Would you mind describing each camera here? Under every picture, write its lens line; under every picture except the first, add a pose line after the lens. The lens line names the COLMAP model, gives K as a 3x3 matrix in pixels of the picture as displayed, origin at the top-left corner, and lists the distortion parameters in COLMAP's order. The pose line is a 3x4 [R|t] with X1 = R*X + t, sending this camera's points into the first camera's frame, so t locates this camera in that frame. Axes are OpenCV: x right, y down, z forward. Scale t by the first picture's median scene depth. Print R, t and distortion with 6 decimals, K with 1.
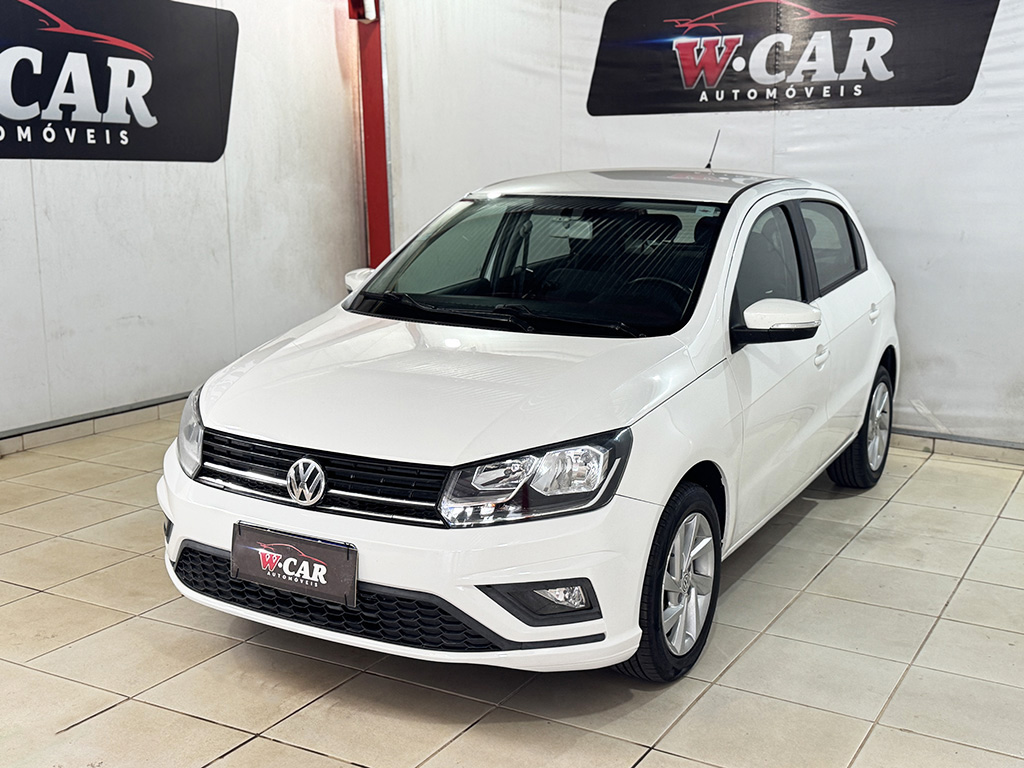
lens RADIAL K [[1175.7, 0, 512.0], [0, 1175.7, 384.0], [0, 0, 1]] dist [0.186956, -0.447016]
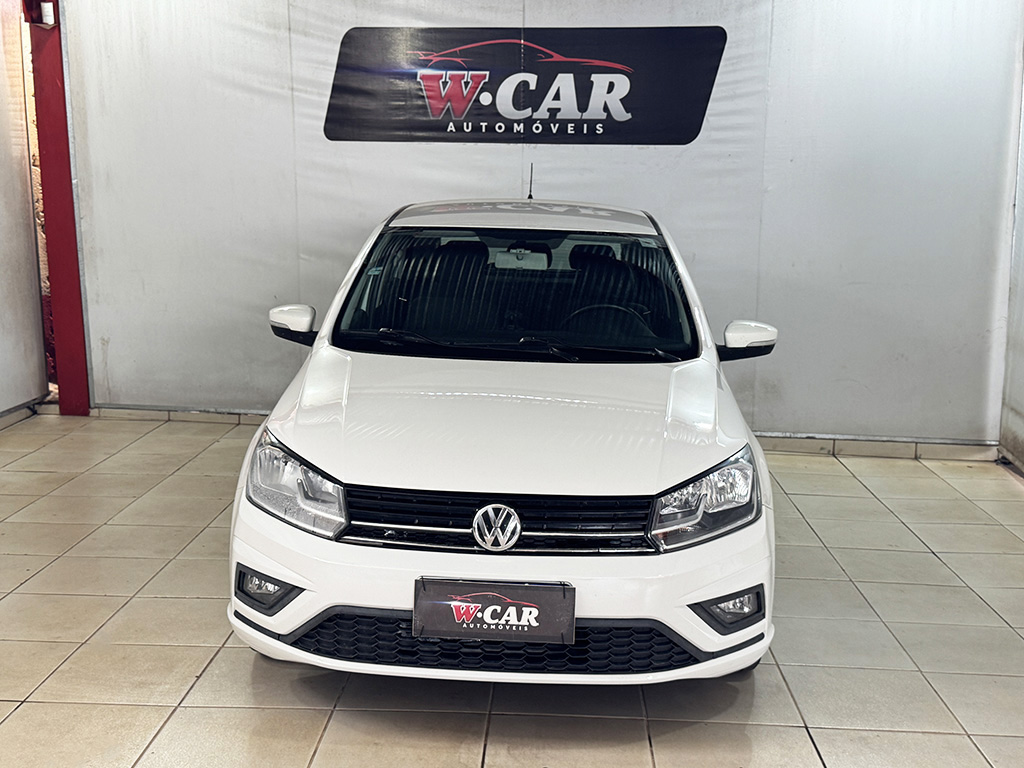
lens RADIAL K [[1175.7, 0, 512.0], [0, 1175.7, 384.0], [0, 0, 1]] dist [0.186956, -0.447016]
pose [[0.890109, -0.066241, 0.450909, -0.296267], [0.070593, 0.997479, 0.007183, -0.021228], [-0.450248, 0.025437, 0.892541, 0.054347]]
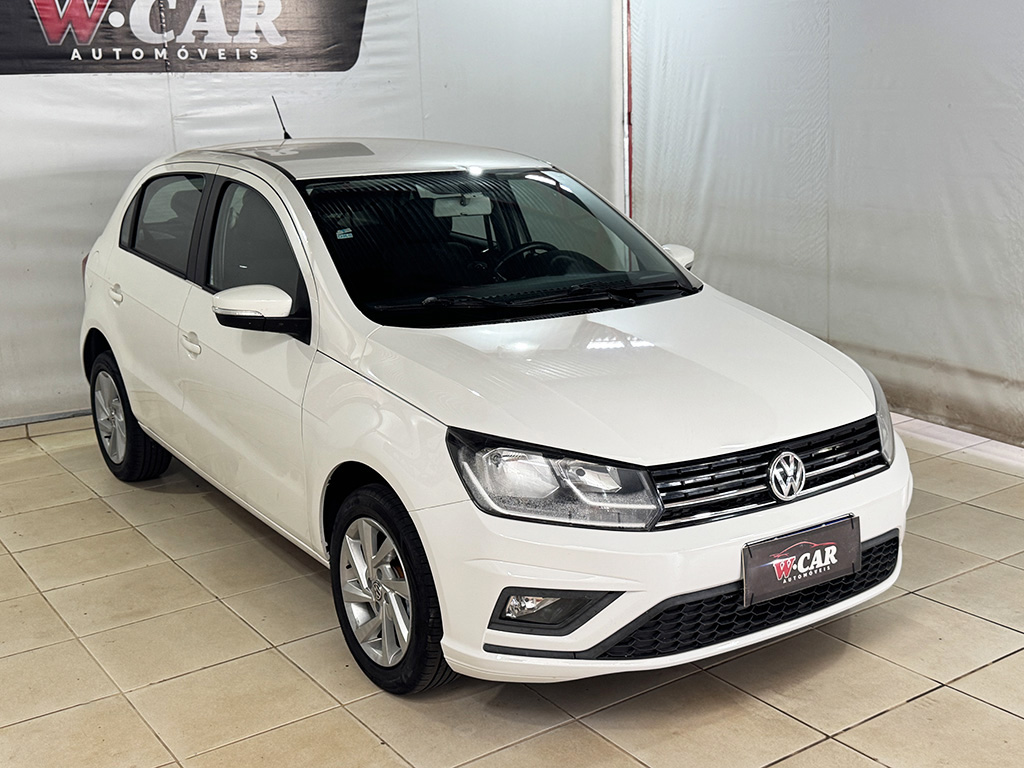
lens RADIAL K [[1175.7, 0, 512.0], [0, 1175.7, 384.0], [0, 0, 1]] dist [0.186956, -0.447016]
pose [[0.443299, -0.225849, 0.867455, -0.541007], [0.191601, 0.969246, 0.154437, -0.090003], [-0.875657, 0.097744, 0.472939, 0.361328]]
